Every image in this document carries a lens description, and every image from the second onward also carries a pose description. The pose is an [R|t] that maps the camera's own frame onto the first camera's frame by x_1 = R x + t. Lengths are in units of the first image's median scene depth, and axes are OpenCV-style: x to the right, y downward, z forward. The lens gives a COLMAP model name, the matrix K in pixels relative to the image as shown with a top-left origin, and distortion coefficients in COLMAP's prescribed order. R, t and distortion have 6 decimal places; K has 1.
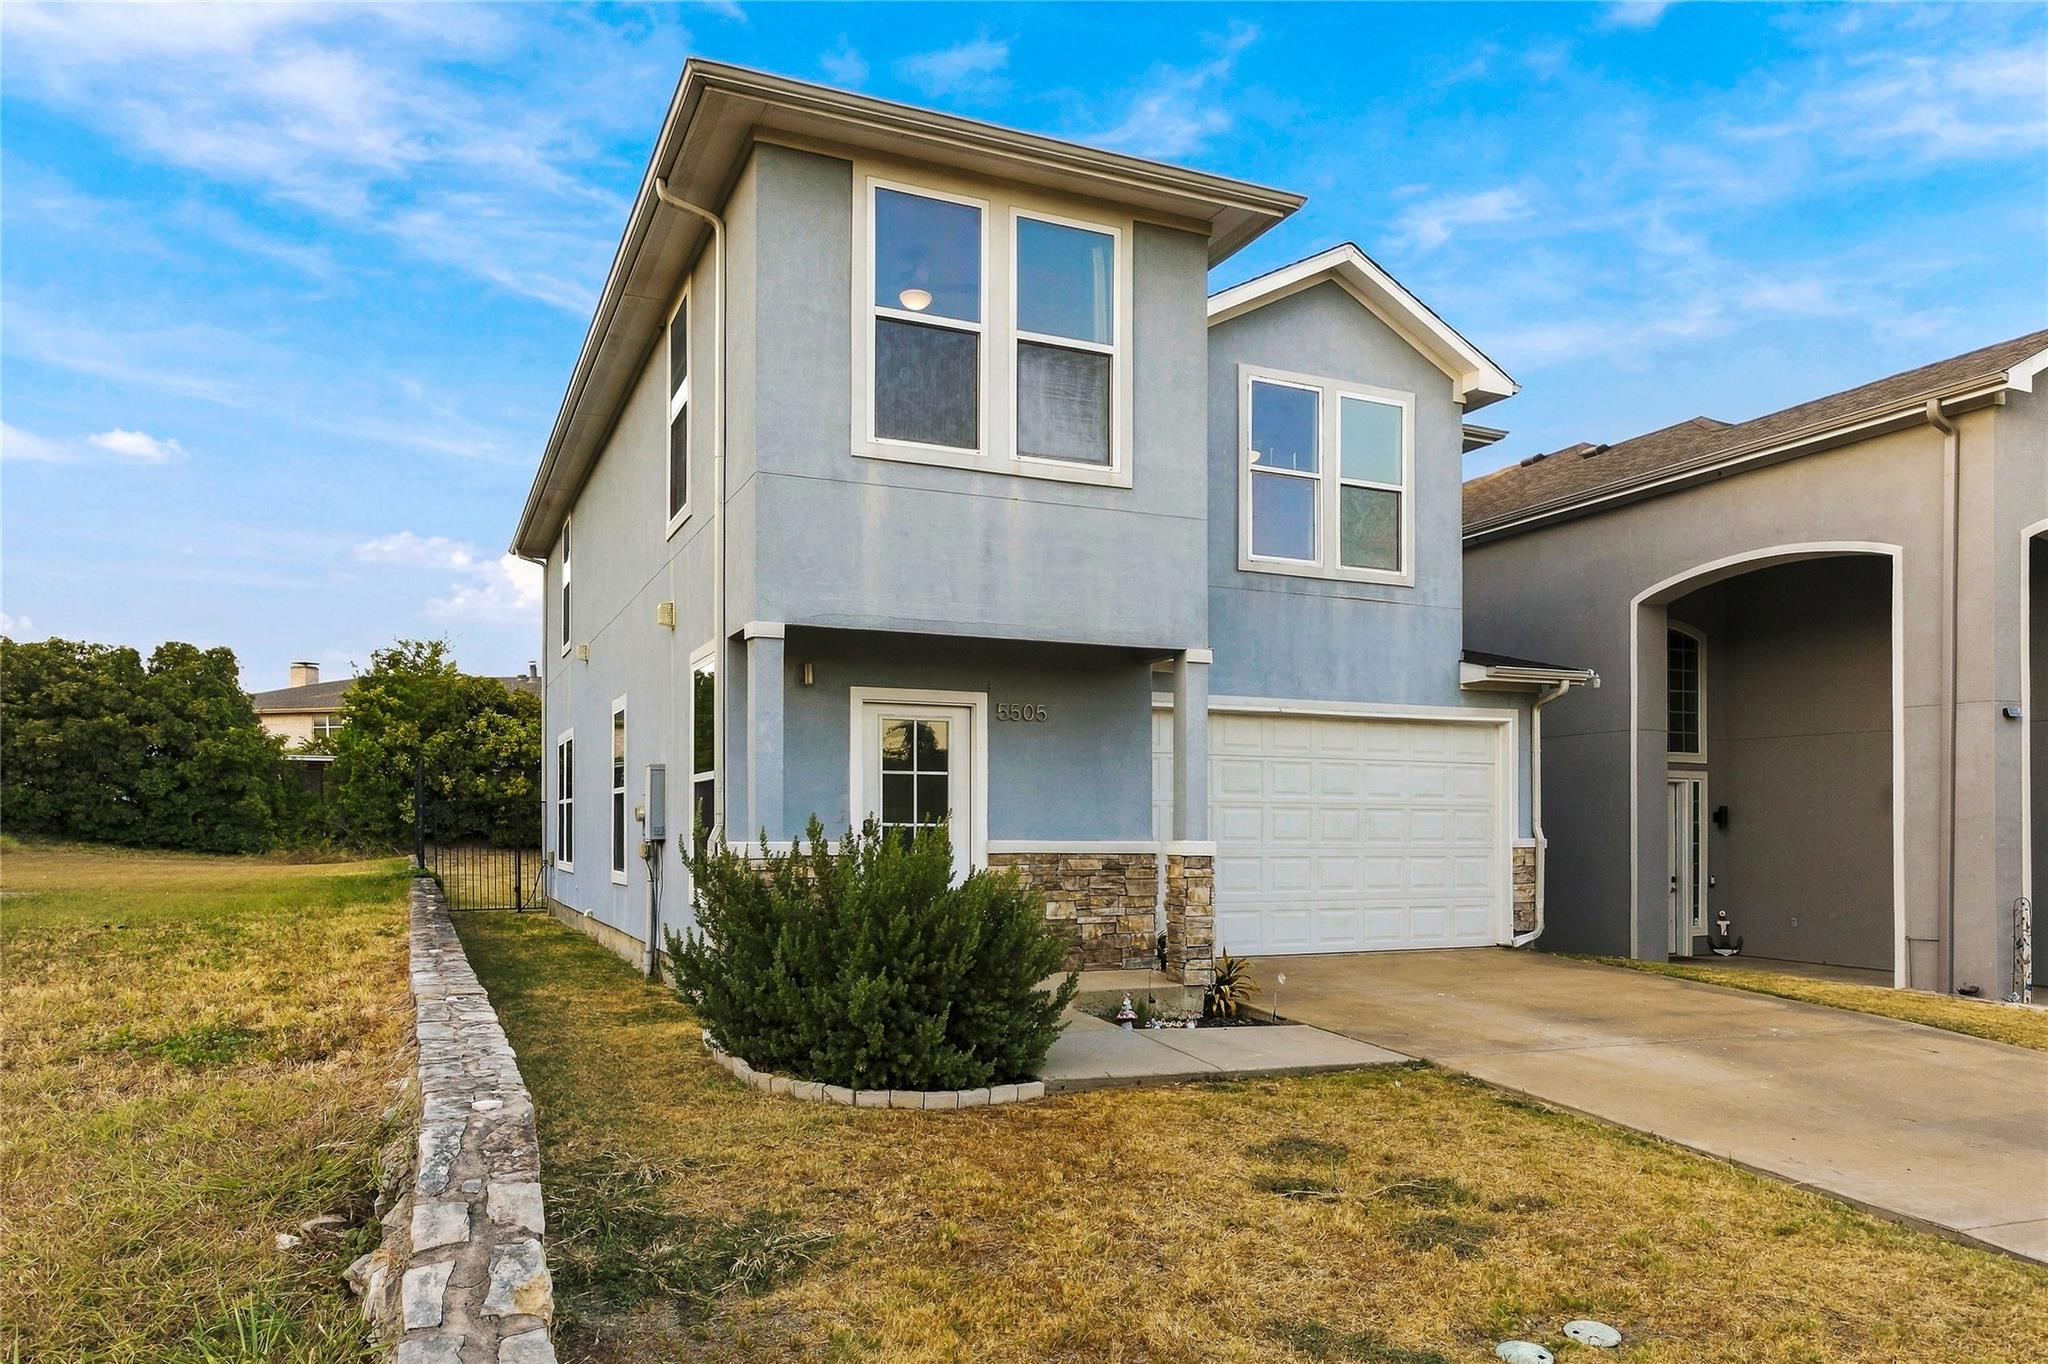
lens RADIAL K [[1344.8, 0, 1024.0], [0, 1344.8, 682.0], [0, 0, 1]] dist [0.009363, 0.001904]
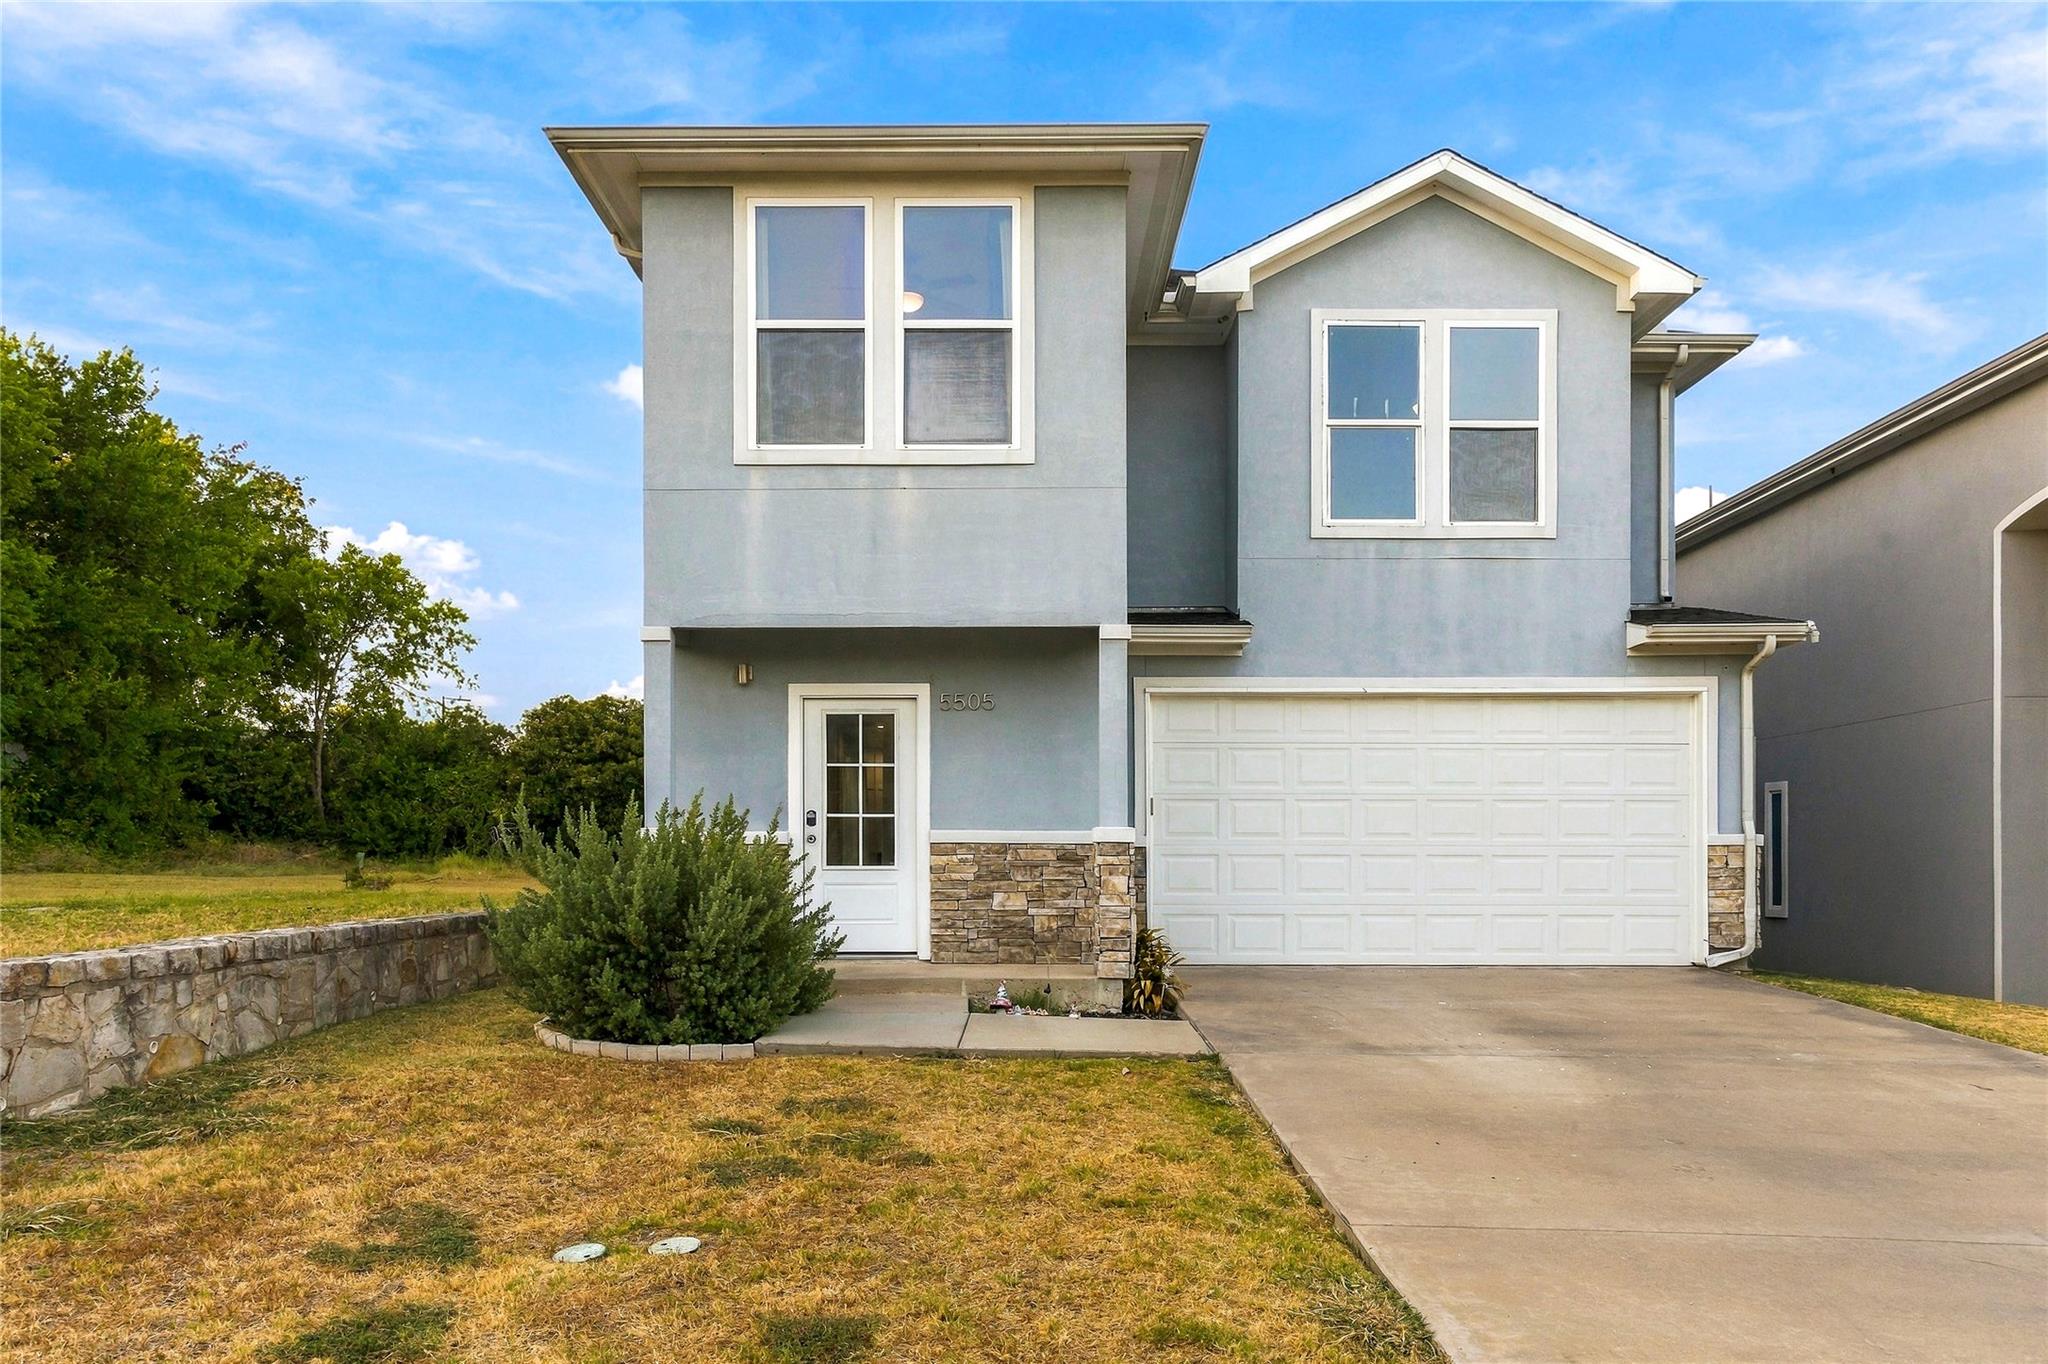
lens RADIAL K [[1433.5, 0, 1021.0], [0, 1433.5, 715.6], [0, 0, 1]] dist [0.016237, 0.002998]
pose [[0.912010, -0.045929, -0.407588, 0.475812], [0.047199, 0.998861, -0.006946, 0.042988], [0.407443, -0.012903, 0.913139, 0.050811]]
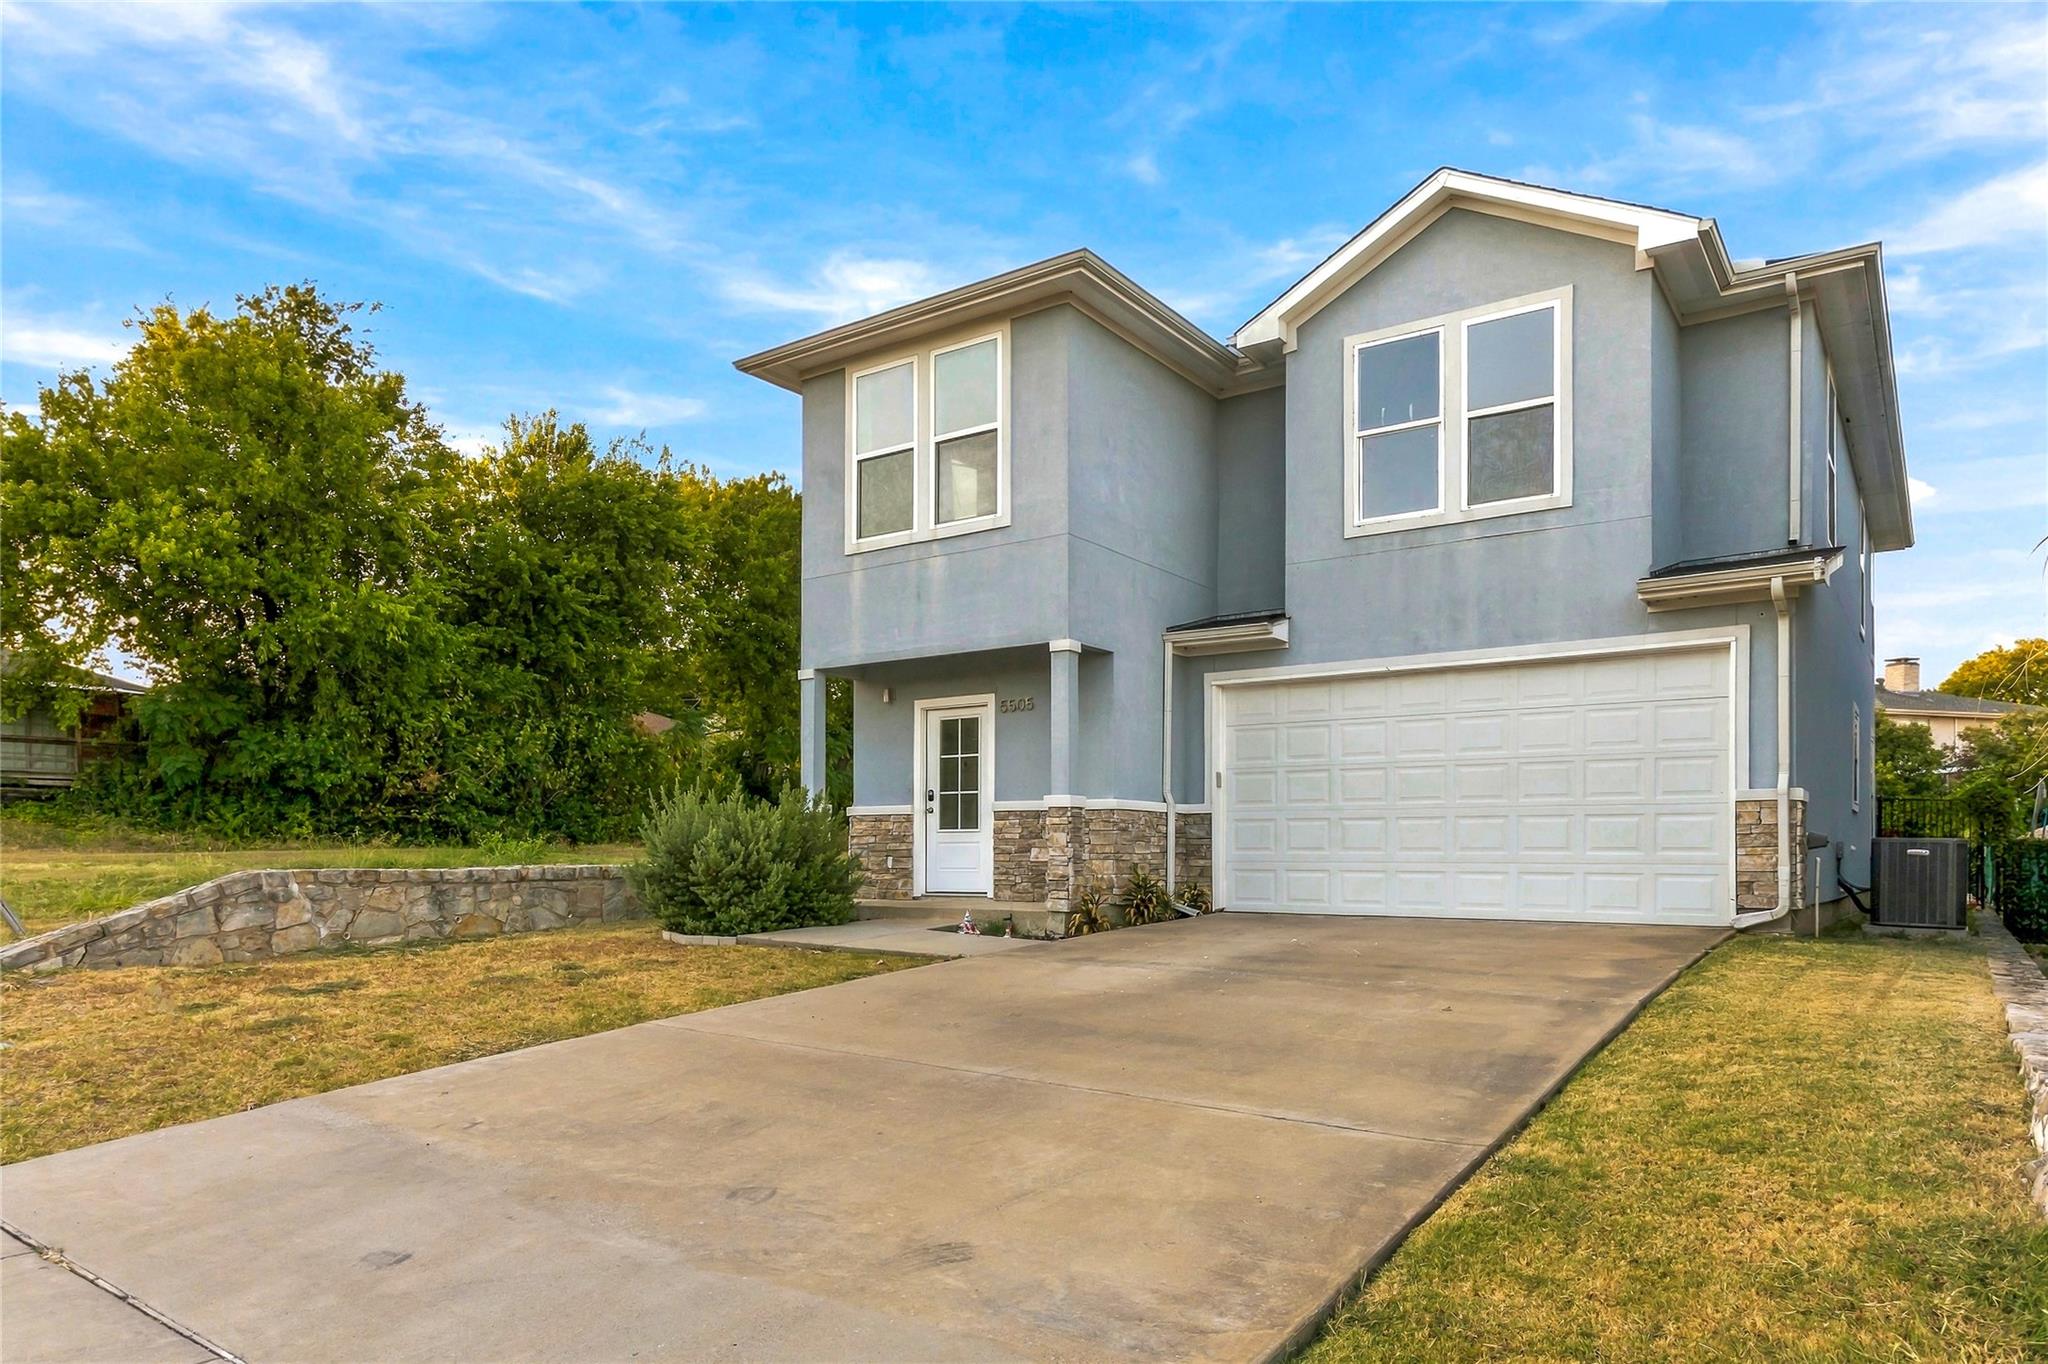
lens RADIAL K [[1314.5, 0, 1024.0], [0, 1314.5, 682.0], [0, 0, 1]] dist [-0.002830, -0.000169]
pose [[0.504266, -0.115960, -0.855727, 1.135857], [0.093068, 0.992469, -0.079646, 0.106139], [0.858518, -0.039478, 0.511261, 0.352878]]
